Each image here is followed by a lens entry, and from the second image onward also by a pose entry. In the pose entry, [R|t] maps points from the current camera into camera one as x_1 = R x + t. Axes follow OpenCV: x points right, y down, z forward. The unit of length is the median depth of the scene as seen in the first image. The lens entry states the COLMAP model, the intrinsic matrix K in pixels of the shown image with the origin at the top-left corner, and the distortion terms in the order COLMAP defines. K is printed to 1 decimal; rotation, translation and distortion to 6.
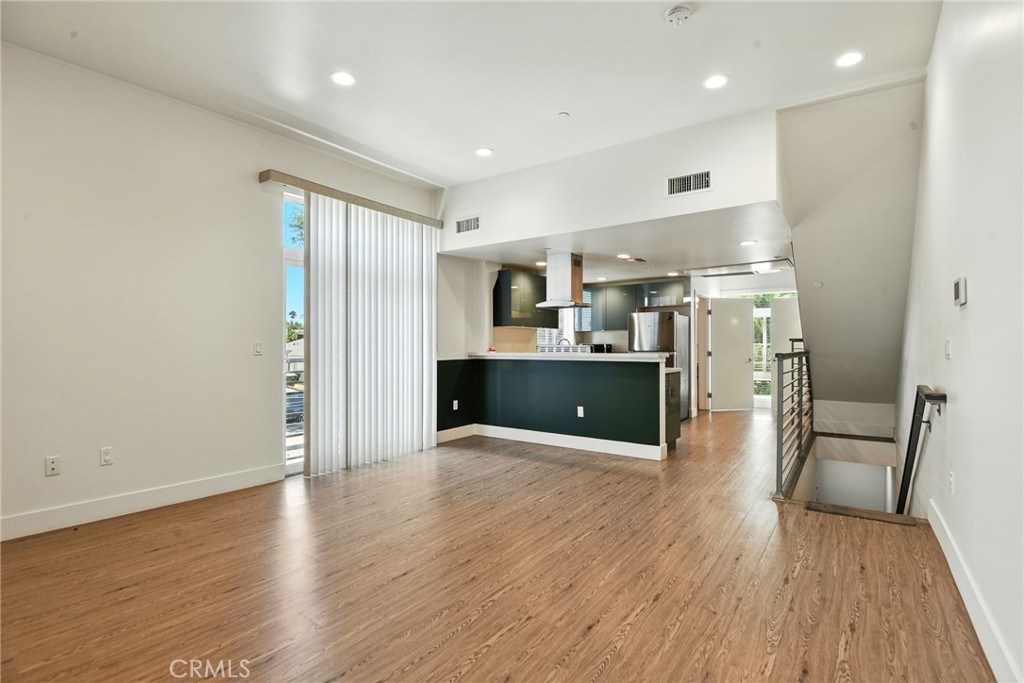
lens RADIAL K [[481.8, 0, 513.7], [0, 481.8, 346.6], [0, 0, 1]] dist [-0.019361, -0.007857]
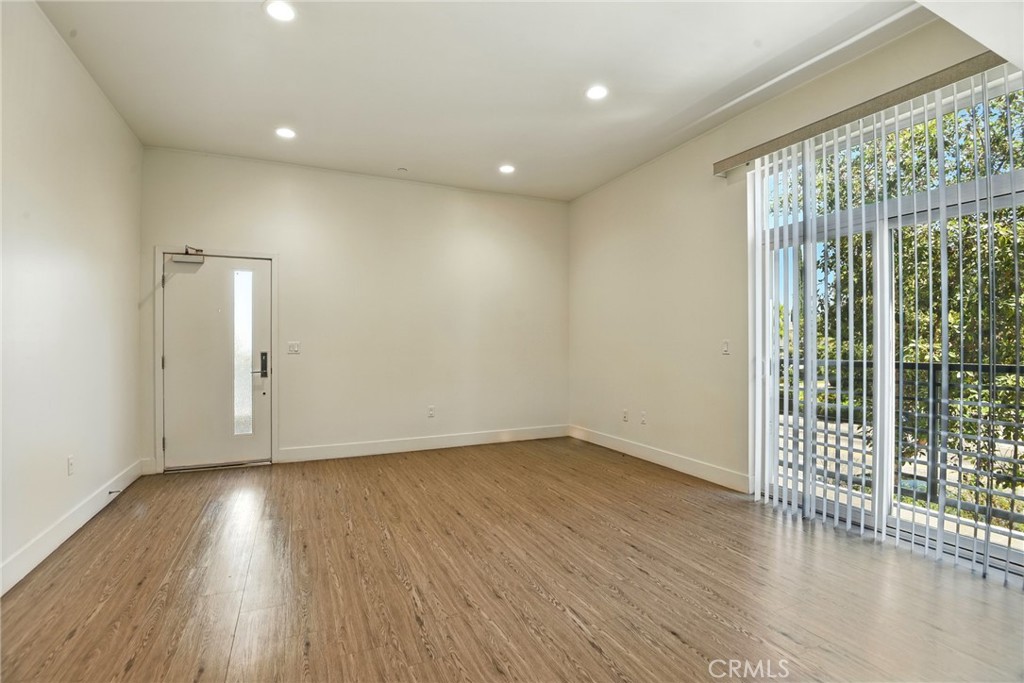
lens RADIAL K [[468.2, 0, 509.1], [0, 468.2, 346.9], [0, 0, 1]] dist [-0.037587, -0.001993]
pose [[-0.498643, 0.005151, -0.866792, 0.513399], [-0.000051, 0.999982, 0.005972, -0.003027], [0.866808, 0.003022, -0.498633, 1.088634]]
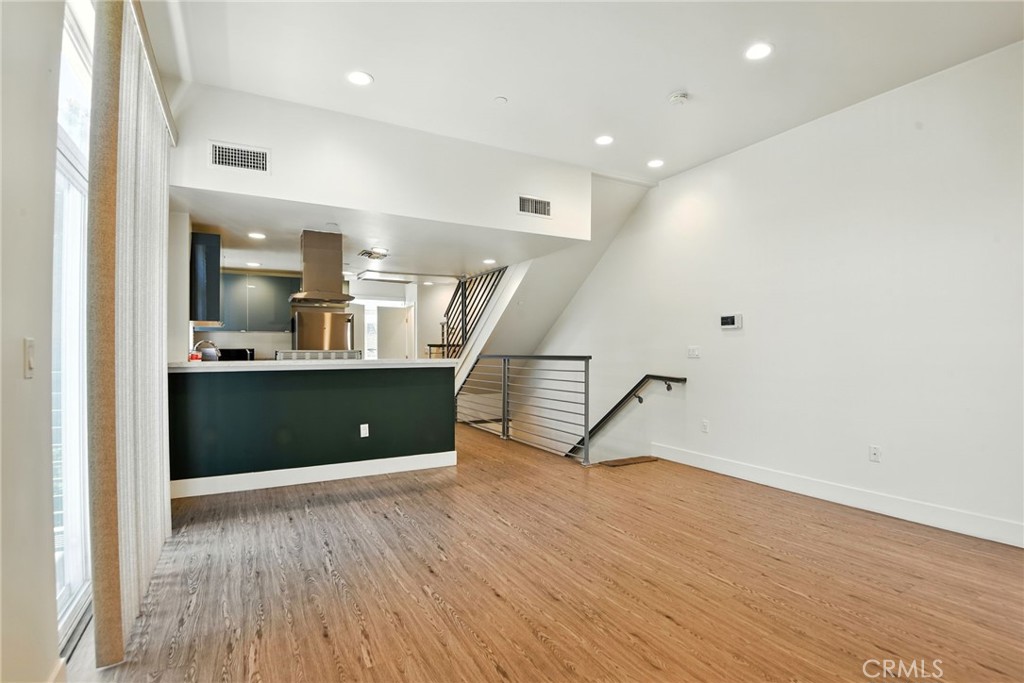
lens RADIAL K [[509.3, 0, 515.5], [0, 509.3, 339.1], [0, 0, 1]] dist [0.028242, 0.000128]
pose [[0.421376, 0.016463, 0.906737, -0.723747], [0.006052, 0.999762, -0.020965, -0.001790], [-0.906866, 0.014321, 0.421176, 0.523204]]
